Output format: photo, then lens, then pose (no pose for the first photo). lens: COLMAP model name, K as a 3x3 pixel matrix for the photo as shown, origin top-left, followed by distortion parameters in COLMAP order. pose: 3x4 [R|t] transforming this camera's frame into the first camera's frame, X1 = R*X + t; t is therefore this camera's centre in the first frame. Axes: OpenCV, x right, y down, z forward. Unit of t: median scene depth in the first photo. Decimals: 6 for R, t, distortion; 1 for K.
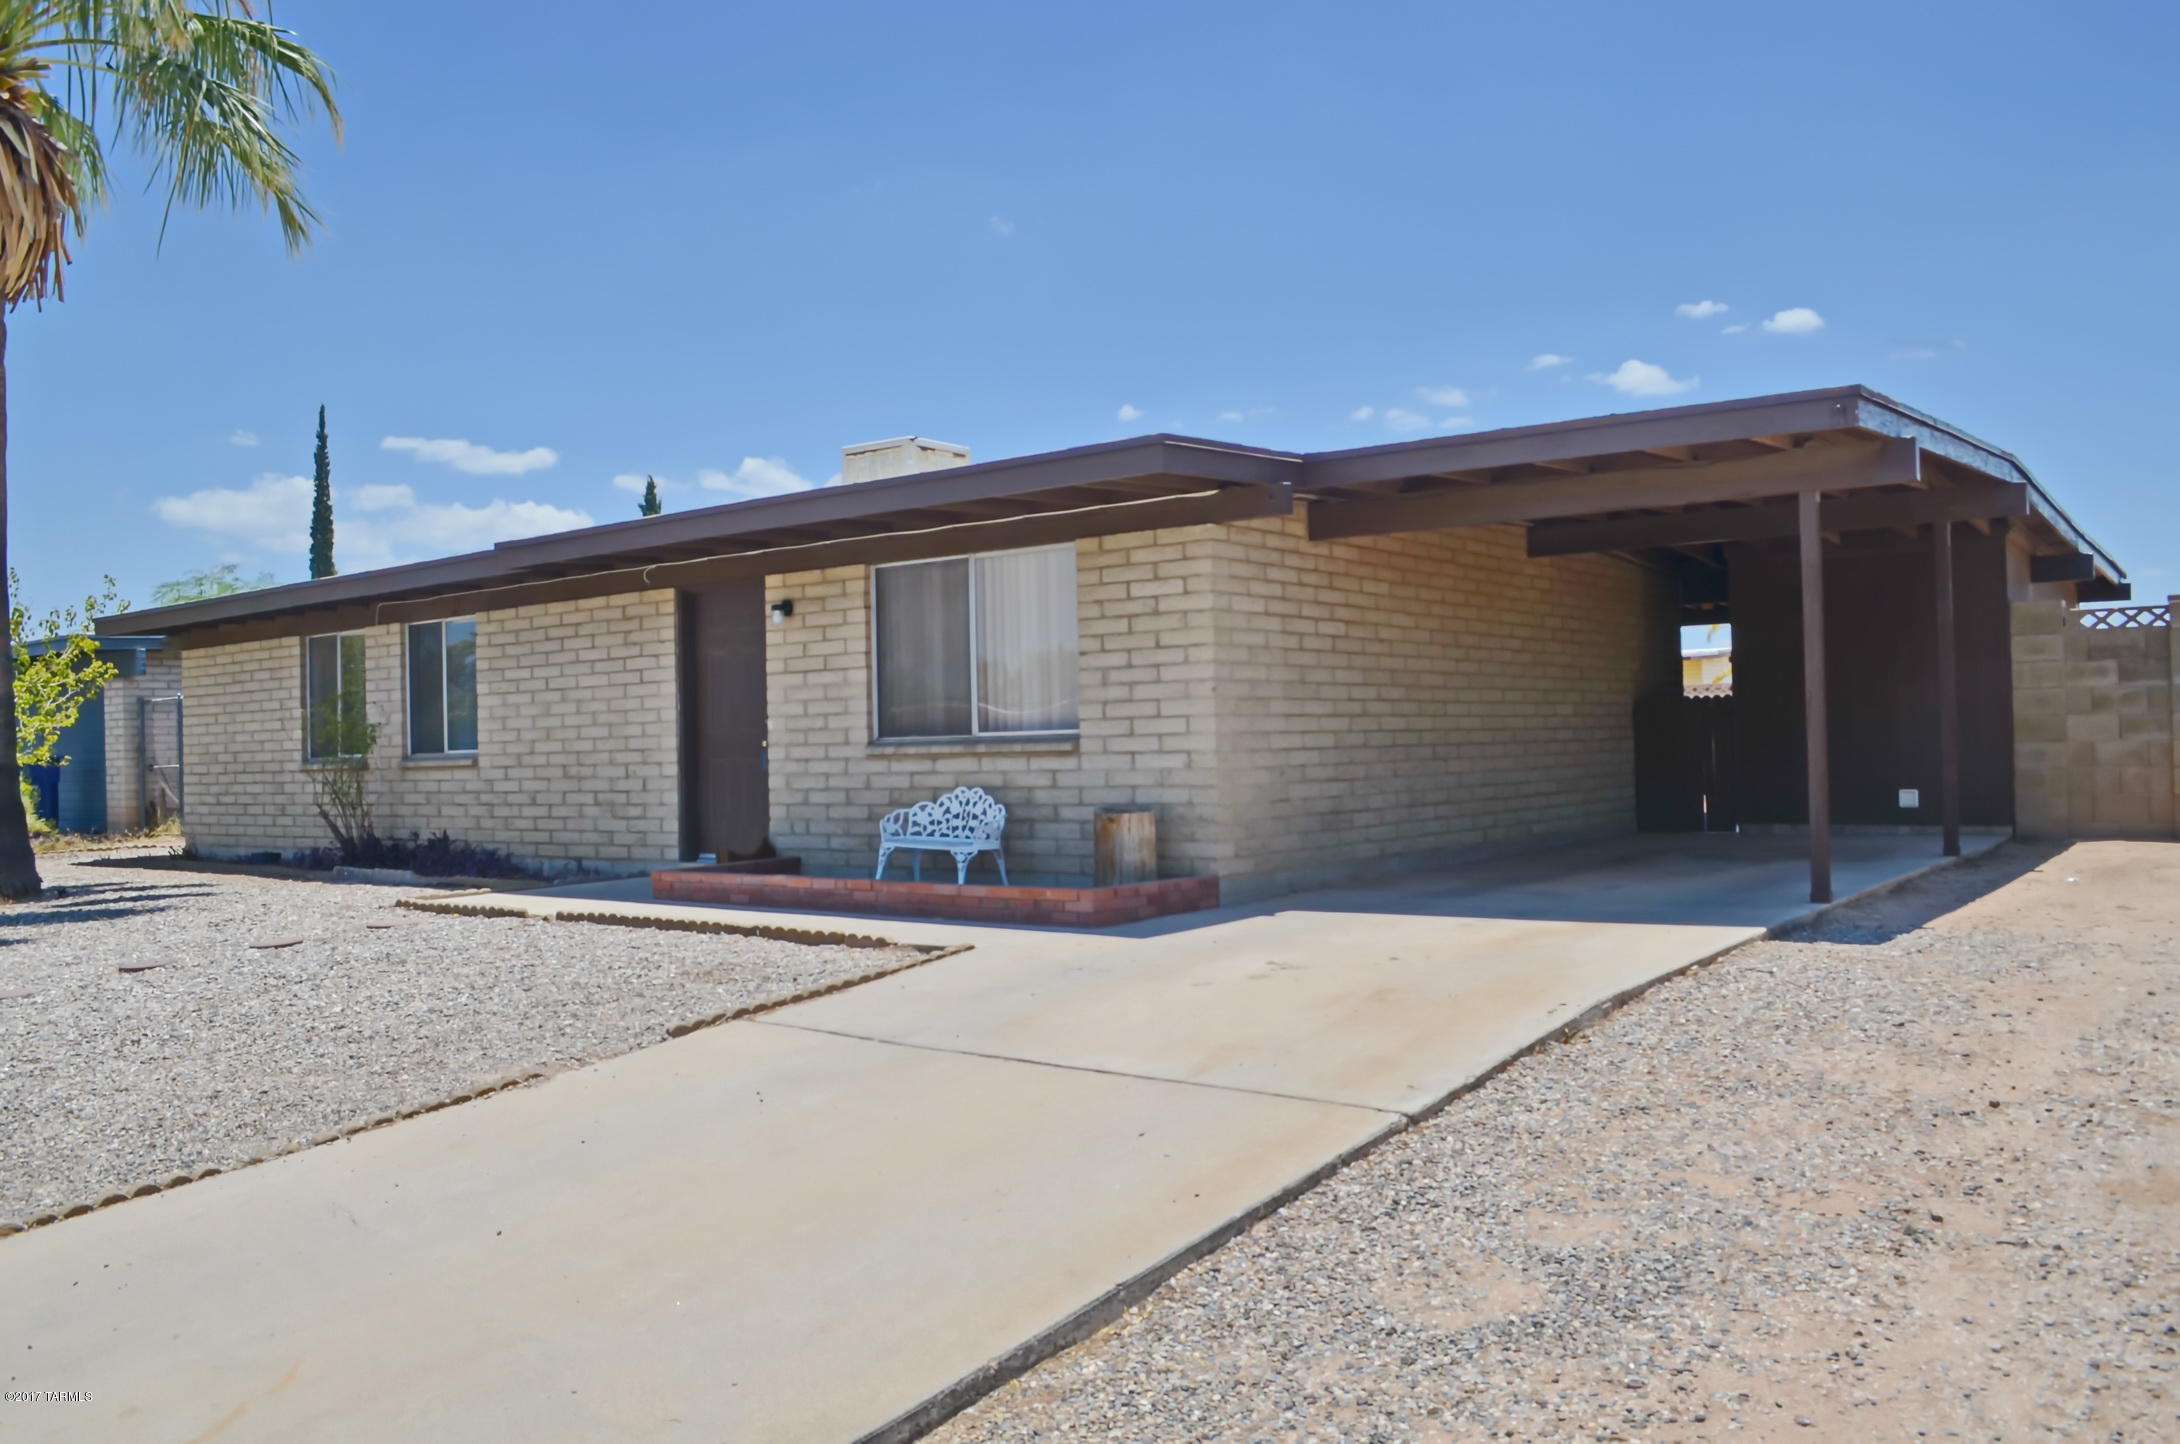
lens RADIAL K [[1724.5, 0, 1095.7], [0, 1724.5, 733.2], [0, 0, 1]] dist [-0.094672, 0.029551]
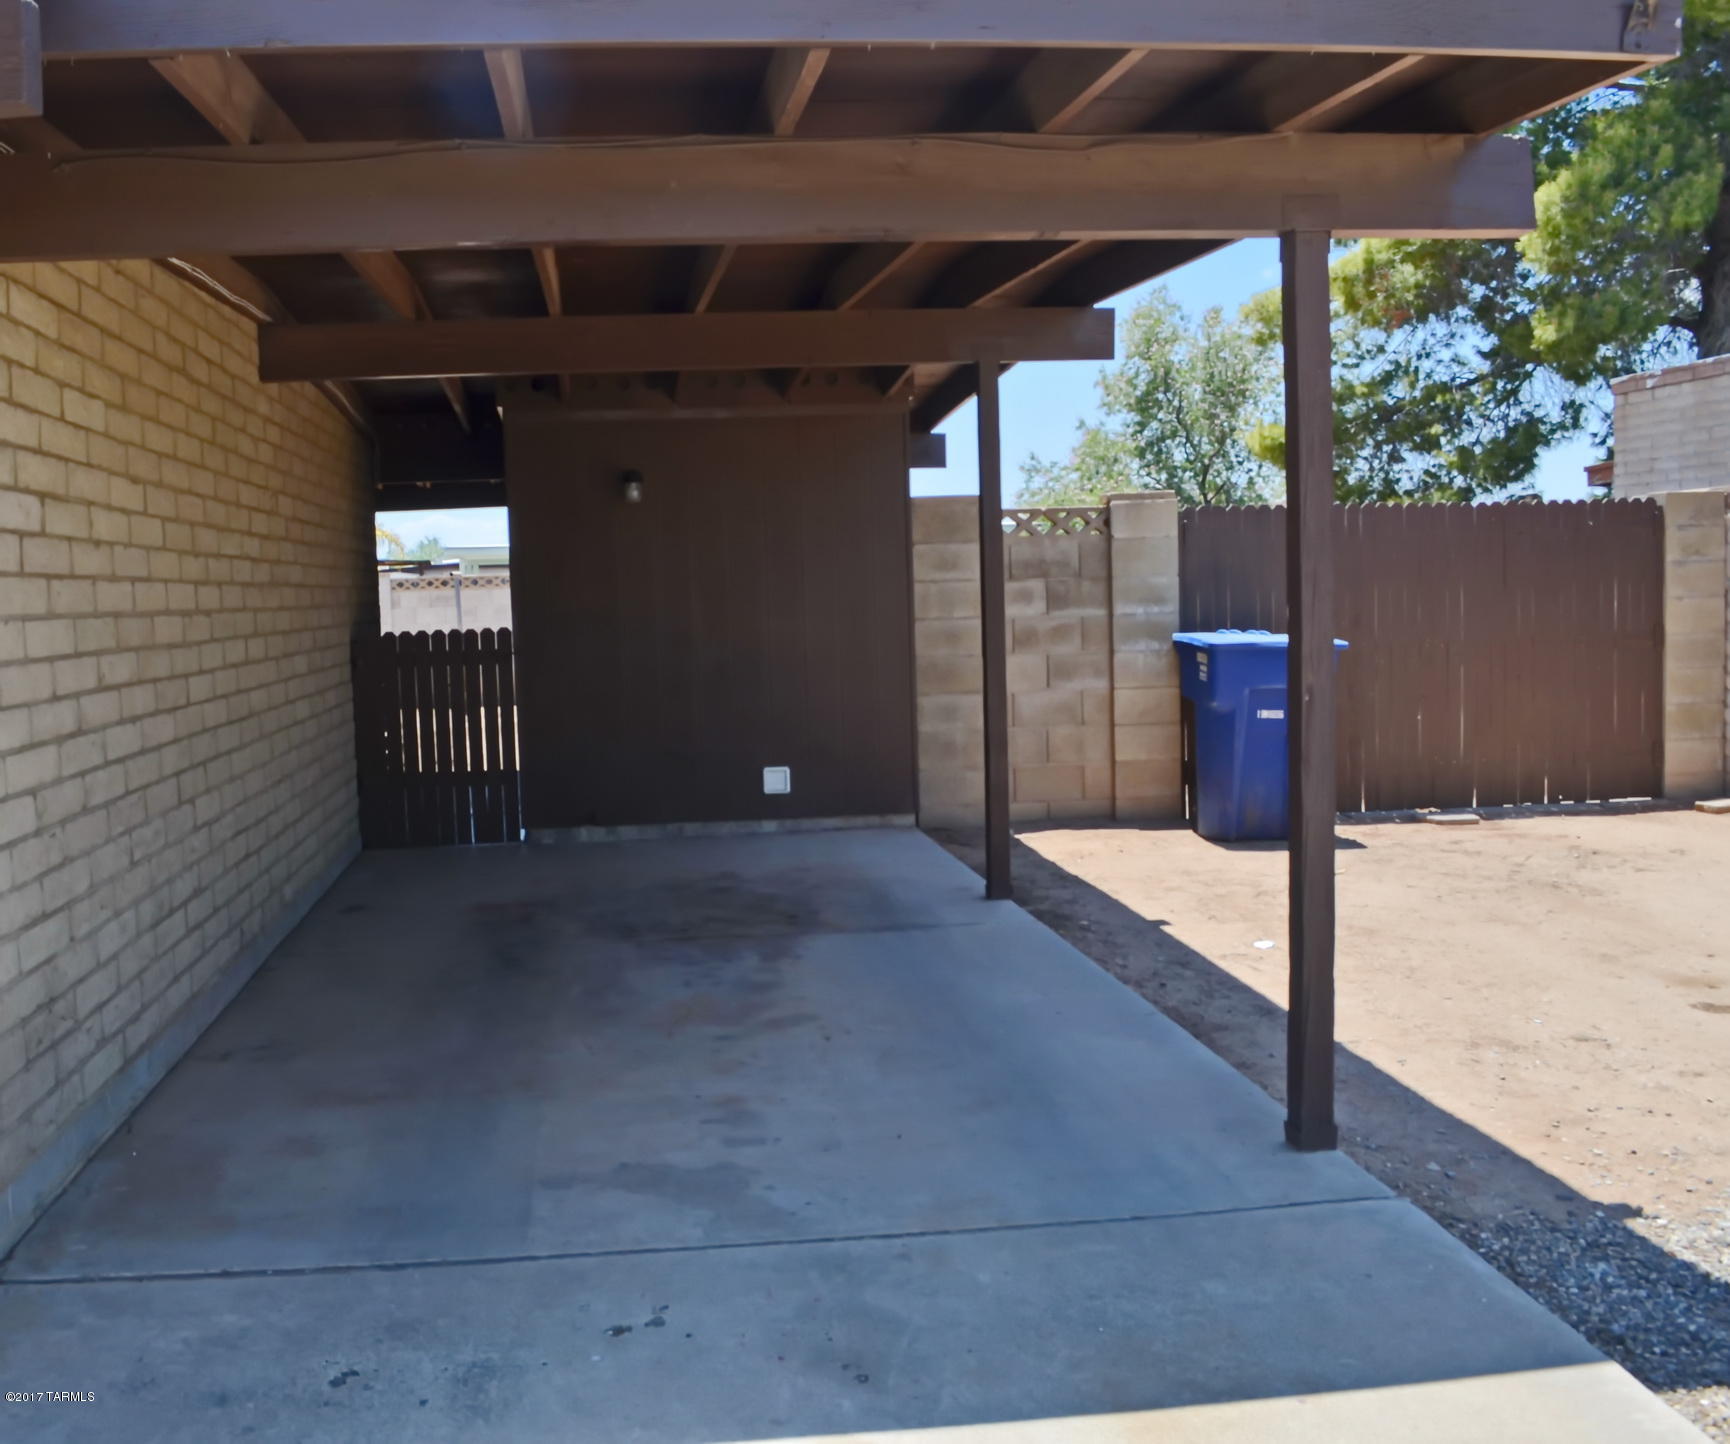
lens RADIAL K [[1894.4, 0, 865.0], [0, 1894.4, 722.0], [0, 0, 1]] dist [-0.004423, 0.002758]
pose [[0.744773, -0.042677, 0.665952, 0.000362], [0.009300, 0.998520, 0.053588, -0.027298], [-0.667253, -0.033718, 0.744068, 0.437706]]
